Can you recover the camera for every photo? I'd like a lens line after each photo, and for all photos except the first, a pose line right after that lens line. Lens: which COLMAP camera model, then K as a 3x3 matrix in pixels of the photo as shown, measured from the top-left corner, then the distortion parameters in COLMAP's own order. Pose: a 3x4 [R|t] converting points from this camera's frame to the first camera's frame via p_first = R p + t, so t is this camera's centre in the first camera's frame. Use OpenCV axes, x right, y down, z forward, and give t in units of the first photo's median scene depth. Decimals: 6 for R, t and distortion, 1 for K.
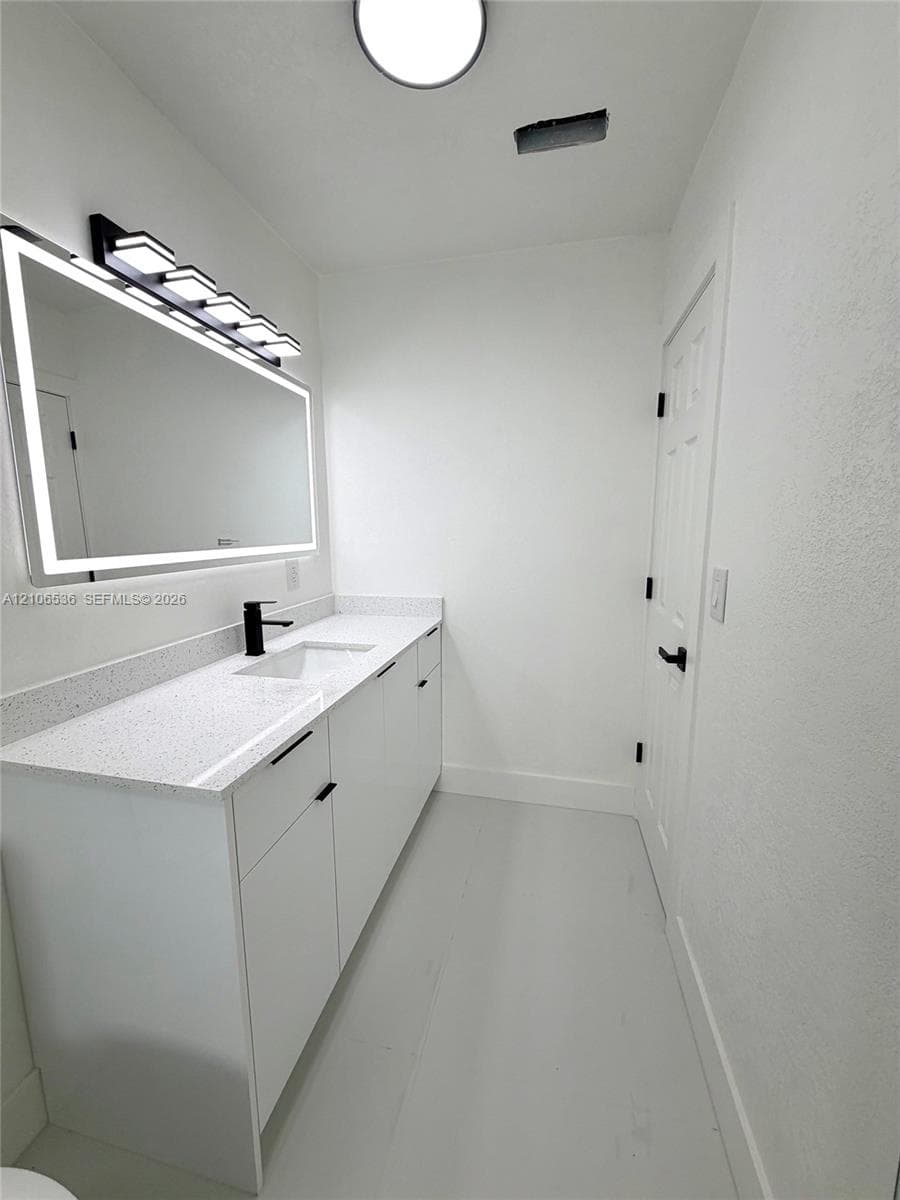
lens RADIAL K [[476.5, 0, 450.0], [0, 476.5, 600.0], [0, 0, 1]] dist [-0.001936, -0.000475]
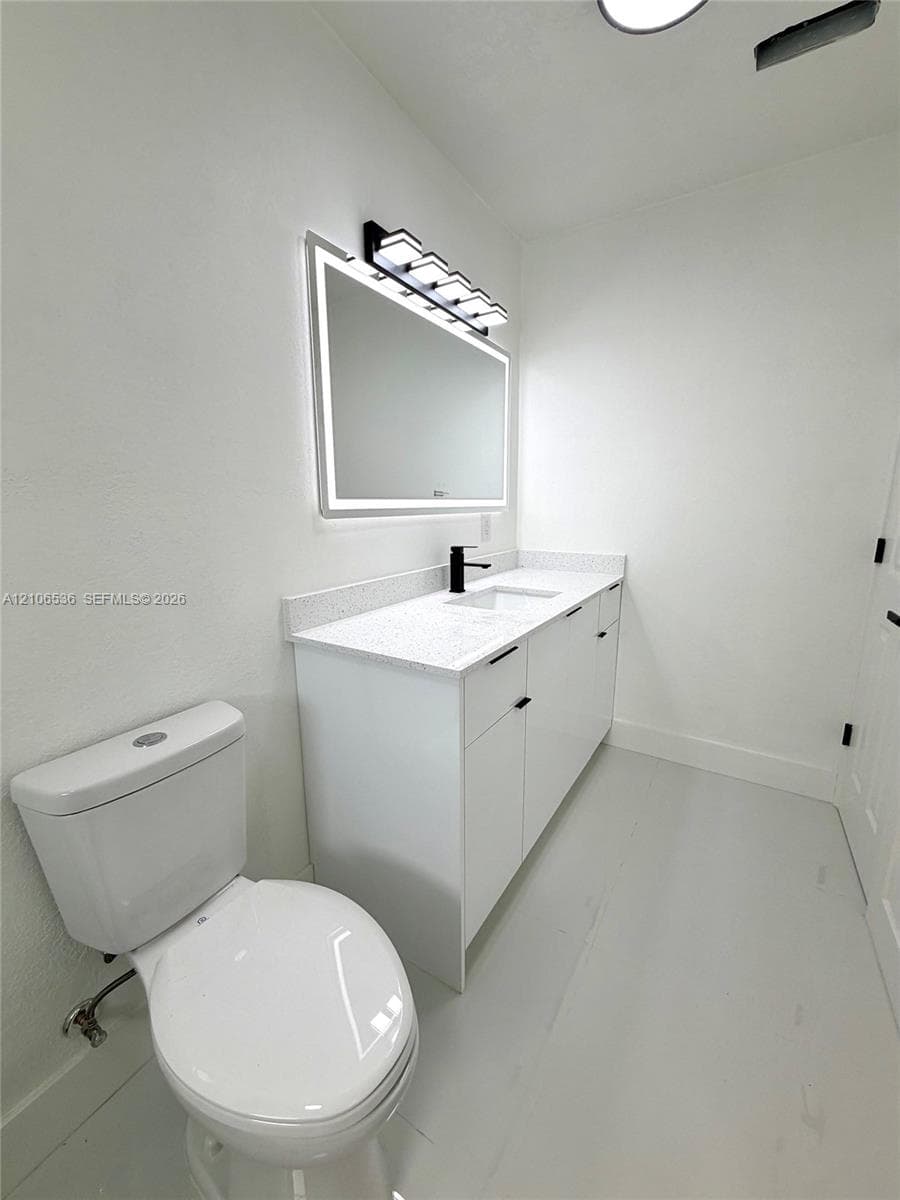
lens RADIAL K [[479.1, 0, 450.0], [0, 479.1, 600.0], [0, 0, 1]] dist [0.000189, 0.000006]
pose [[0.945758, 0.065725, -0.318155, -0.053007], [-0.049826, 0.997080, 0.057863, 0.067928], [0.321029, -0.038872, 0.946271, -0.113523]]
